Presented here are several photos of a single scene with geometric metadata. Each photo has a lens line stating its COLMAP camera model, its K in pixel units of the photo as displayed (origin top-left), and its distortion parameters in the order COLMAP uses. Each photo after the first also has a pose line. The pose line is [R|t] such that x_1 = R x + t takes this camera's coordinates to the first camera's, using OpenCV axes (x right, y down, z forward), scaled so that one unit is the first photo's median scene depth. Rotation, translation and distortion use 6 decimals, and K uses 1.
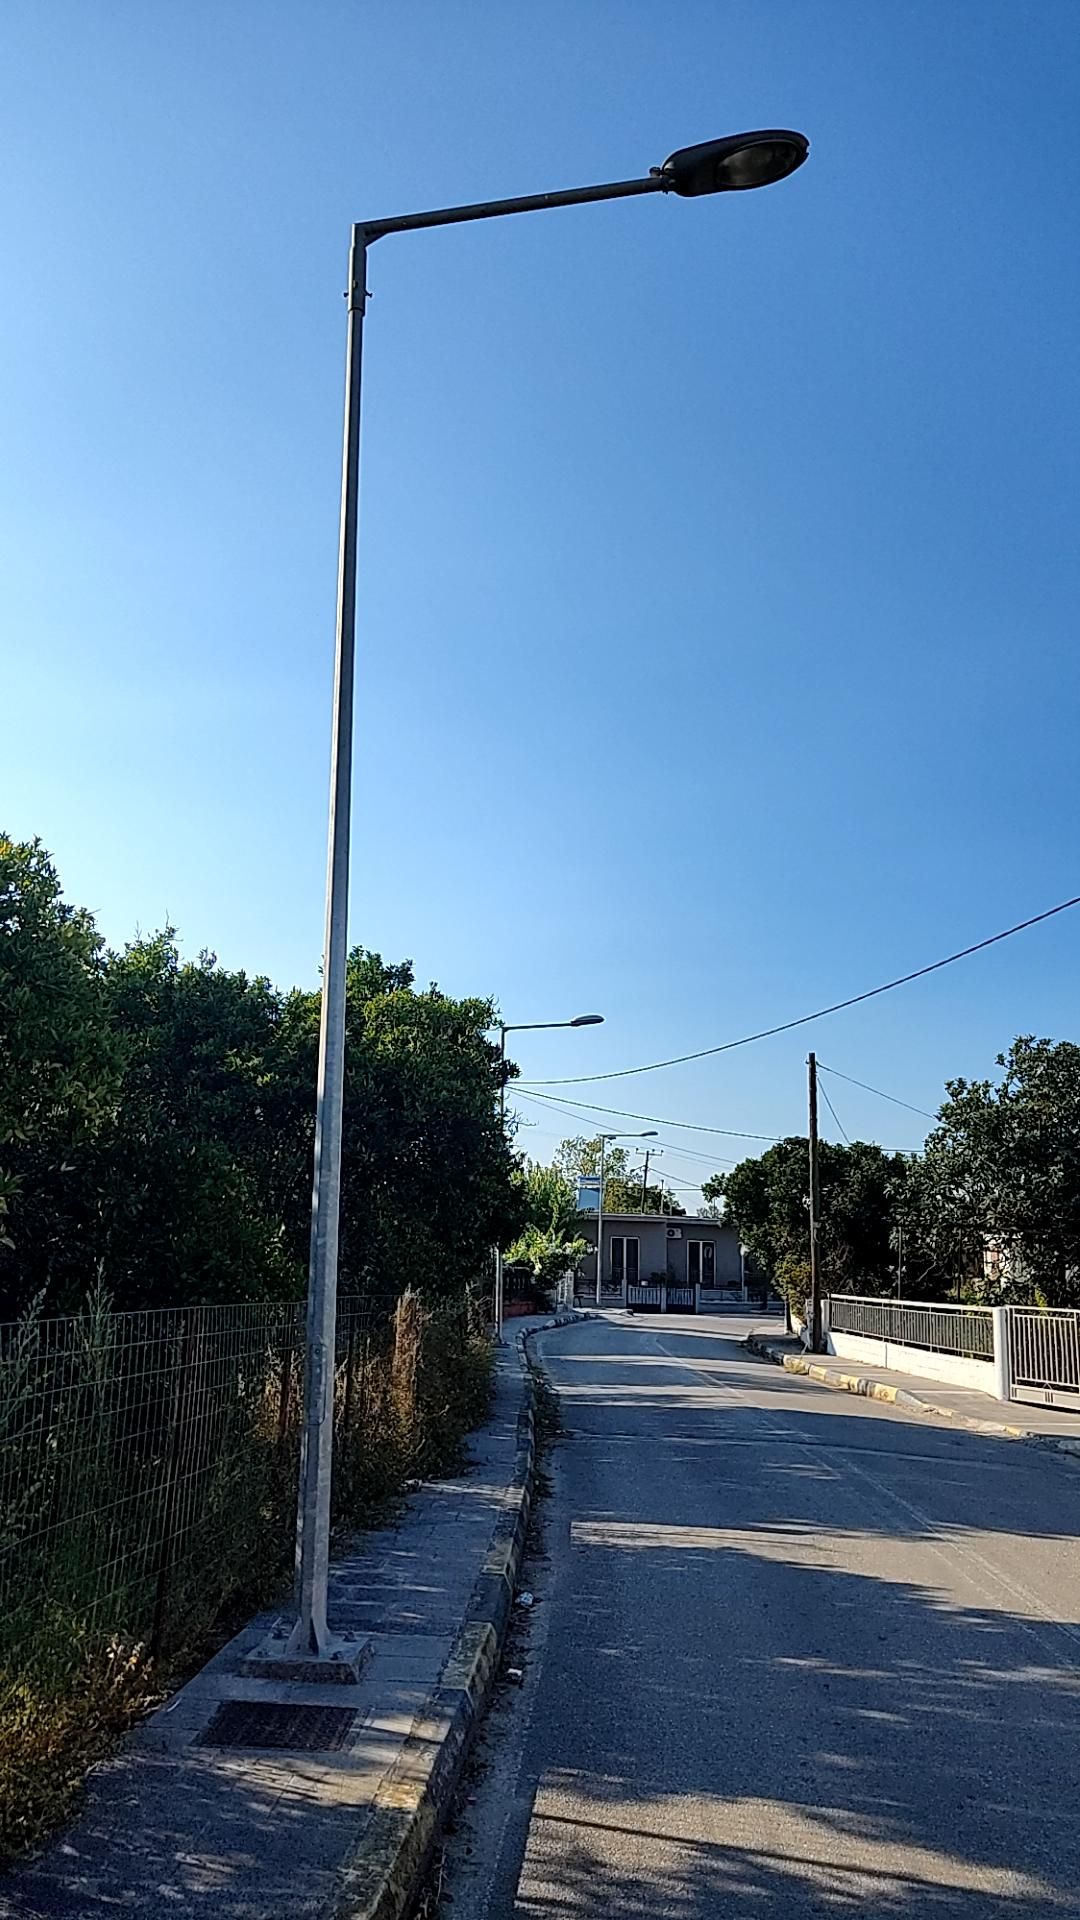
lens RADIAL K [[1447.2, 0, 540.0], [0, 1447.2, 960.0], [0, 0, 1]] dist [0.025995, -0.084119]
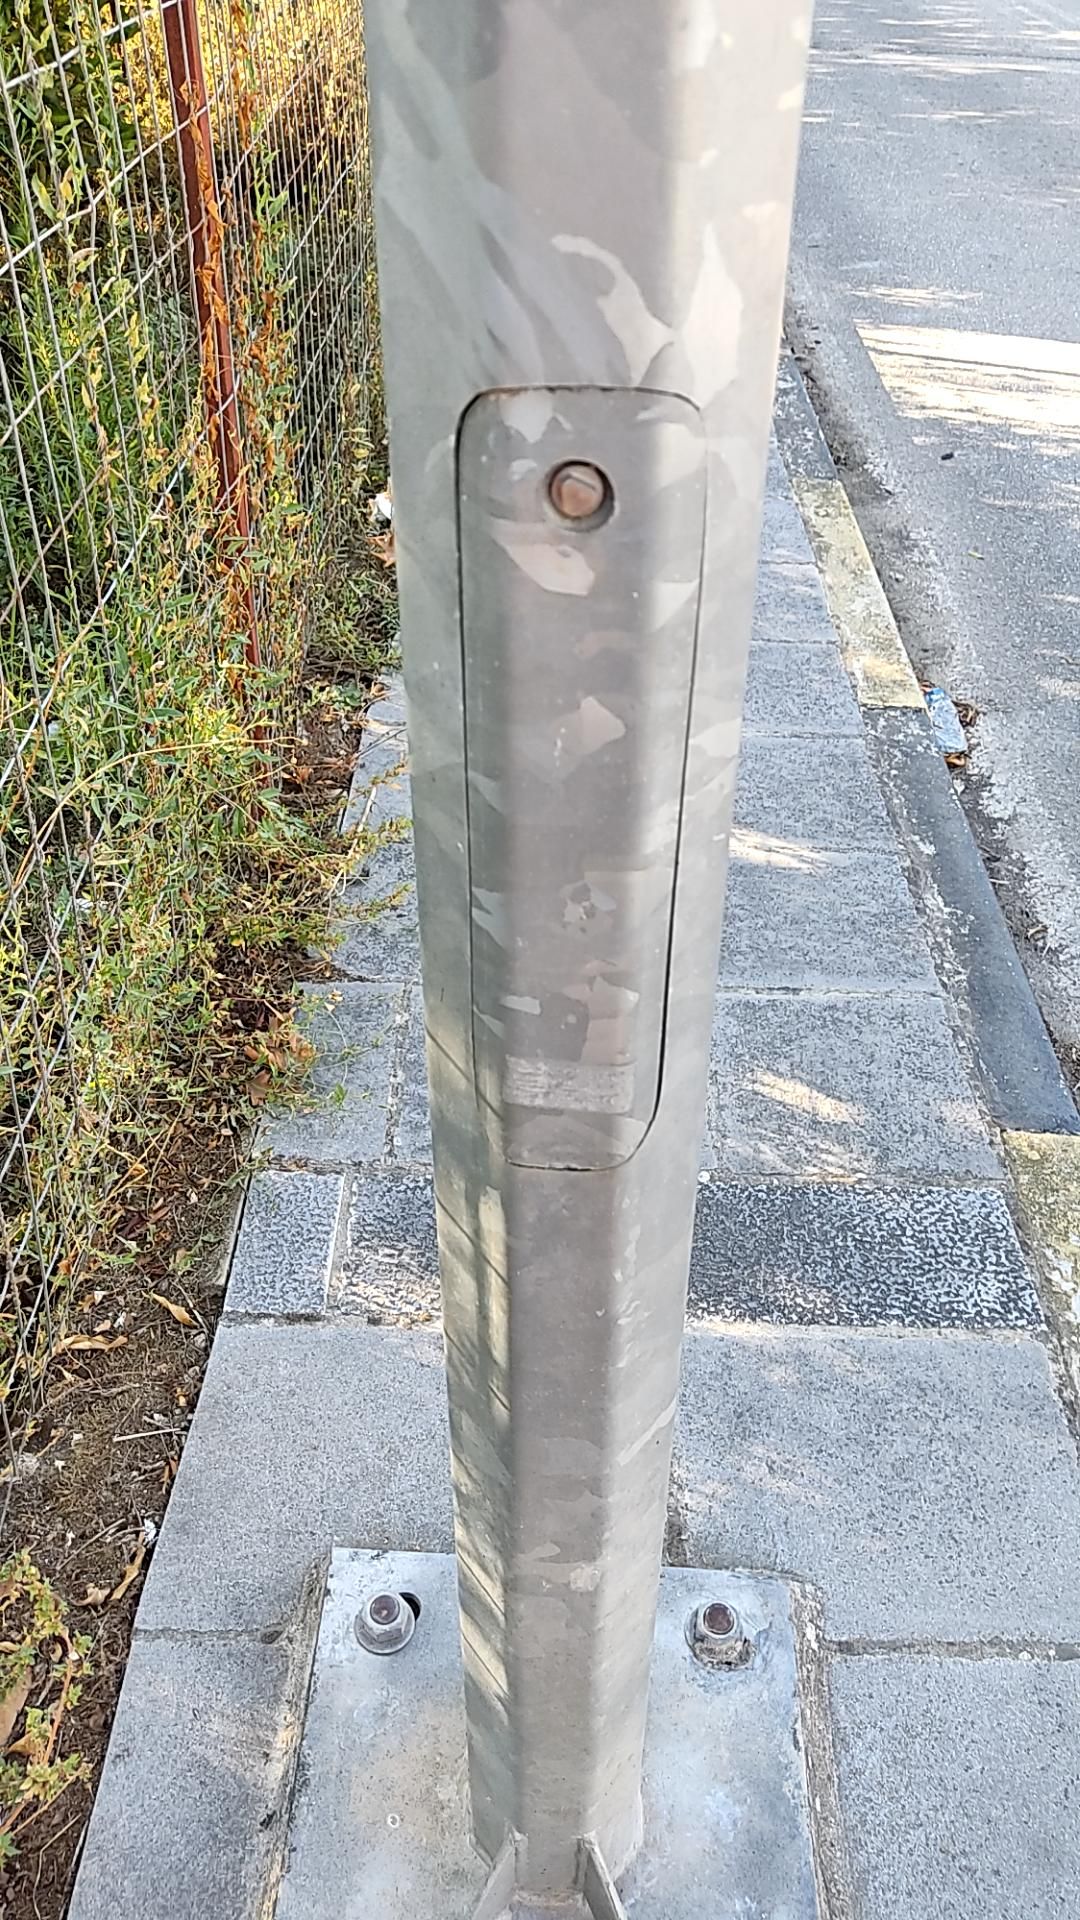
lens RADIAL K [[1447.2, 0, 540.0], [0, 1447.2, 960.0], [0, 0, 1]] dist [0.025995, -0.084119]
pose [[0.999995, -0.002653, 0.001648, -0.148480], [0.000289, 0.604079, 0.796924, 0.211638], [-0.003110, -0.796920, 0.604077, 0.888856]]
